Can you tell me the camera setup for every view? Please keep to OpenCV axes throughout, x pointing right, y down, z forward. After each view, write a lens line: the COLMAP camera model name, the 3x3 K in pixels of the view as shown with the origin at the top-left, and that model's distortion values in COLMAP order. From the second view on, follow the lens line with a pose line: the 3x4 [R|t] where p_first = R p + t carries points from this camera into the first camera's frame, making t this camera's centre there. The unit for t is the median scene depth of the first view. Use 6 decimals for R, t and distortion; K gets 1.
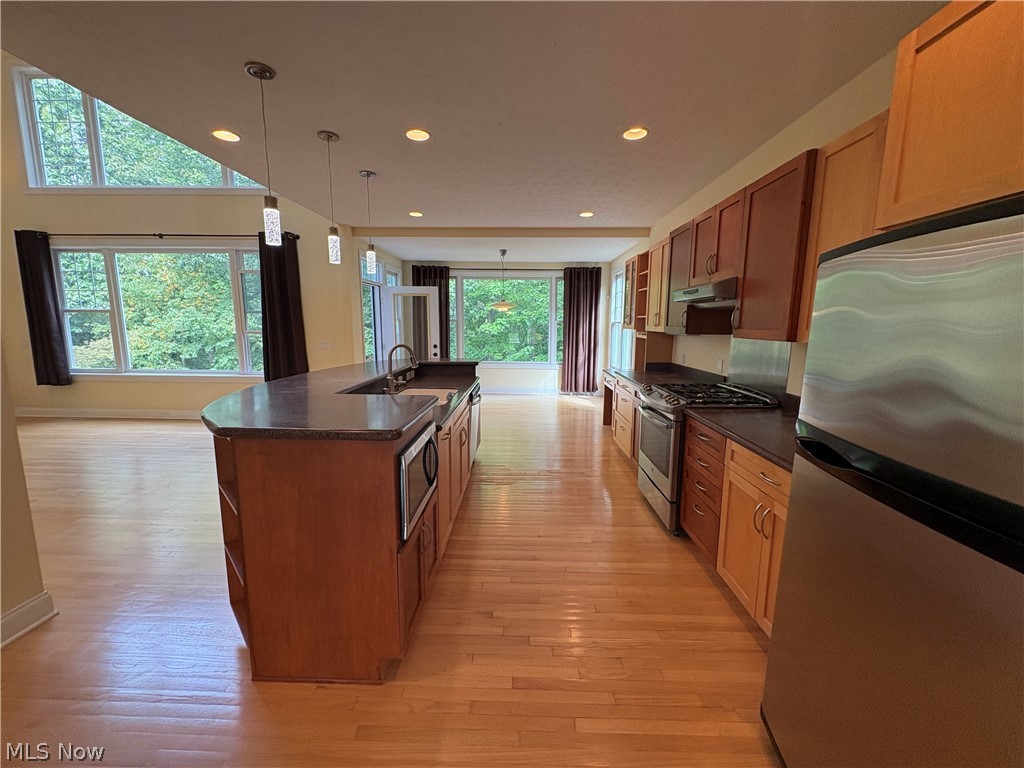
lens RADIAL K [[410.7, 0, 511.1], [0, 410.7, 382.7], [0, 0, 1]] dist [0.001103, -0.001128]
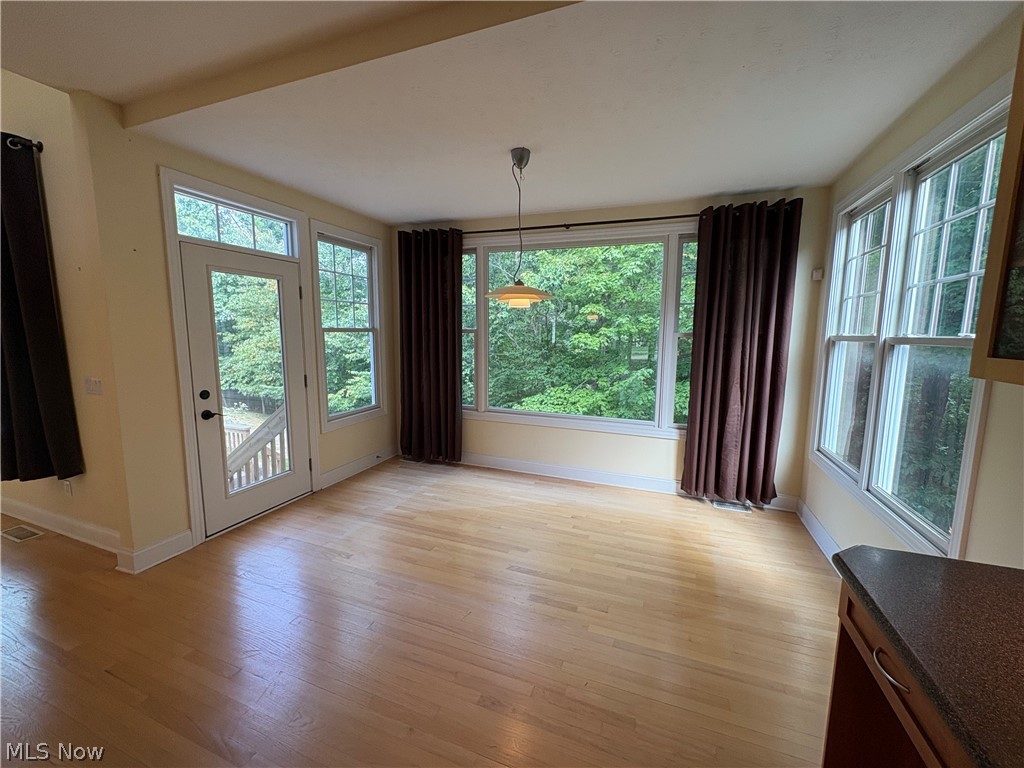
lens RADIAL K [[410.7, 0, 510.7], [0, 410.7, 384.6], [0, 0, 1]] dist [0.001103, -0.001128]
pose [[0.942758, 0.045221, -0.330398, 0.054999], [-0.051802, 0.998595, -0.011133, -0.048451], [0.329431, 0.027611, 0.943776, 0.316096]]
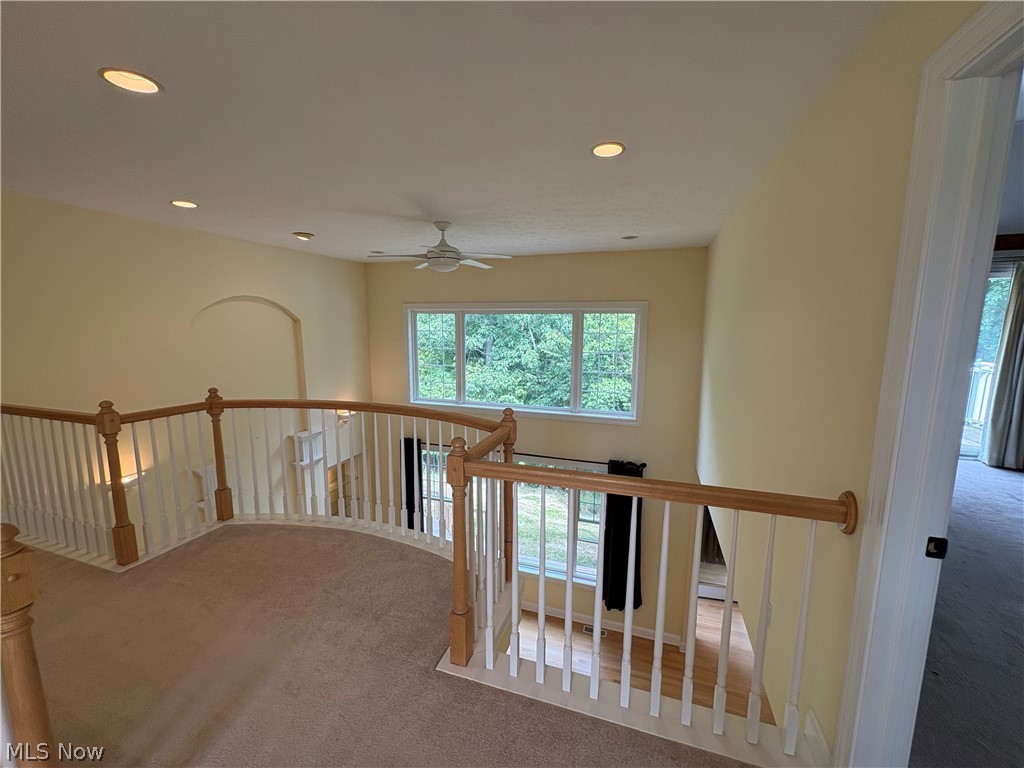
lens RADIAL K [[410.7, 0, 509.7], [0, 410.7, 386.5], [0, 0, 1]] dist [0.001103, -0.001128]
pose [[0.954620, 0.033612, -0.295923, -0.227667], [-0.035343, 0.999375, -0.000501, -0.224369], [0.295722, 0.010937, 0.955212, -0.024713]]
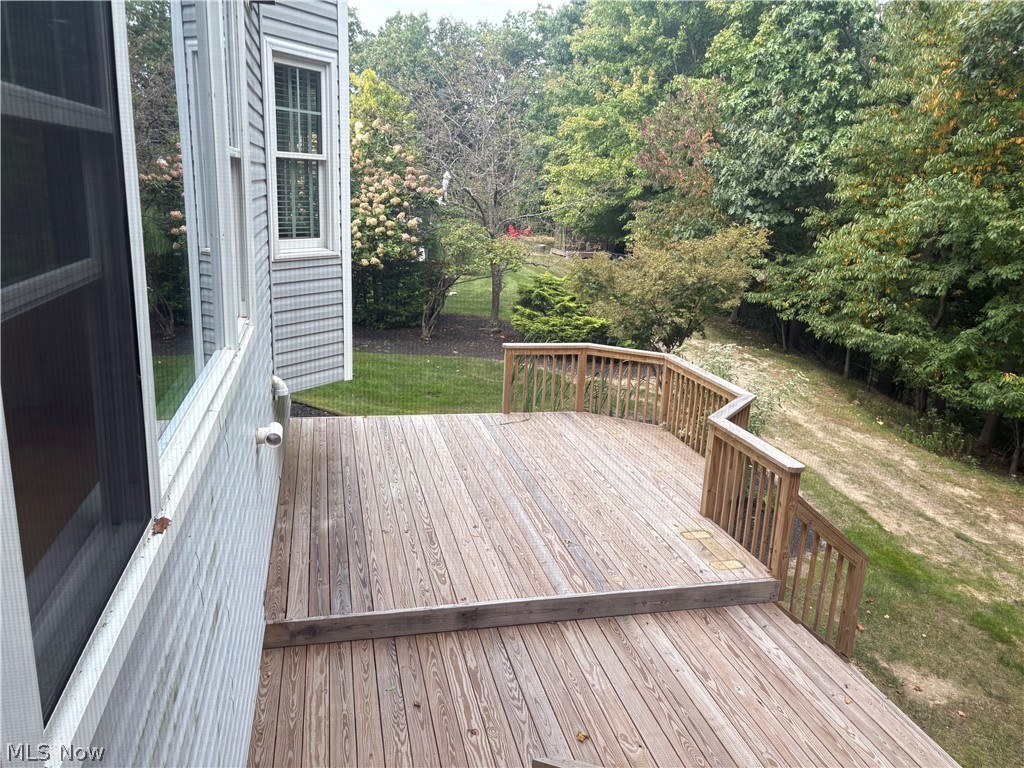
lens RADIAL K [[774.6, 0, 507.2], [0, 774.6, 383.6], [0, 0, 1]] dist [0.048094, -0.052047]
pose [[0.254417, 0.240988, -0.936588, -0.148008], [-0.186997, 0.962437, 0.196842, -0.066962], [0.948844, 0.125059, 0.289924, 0.475117]]
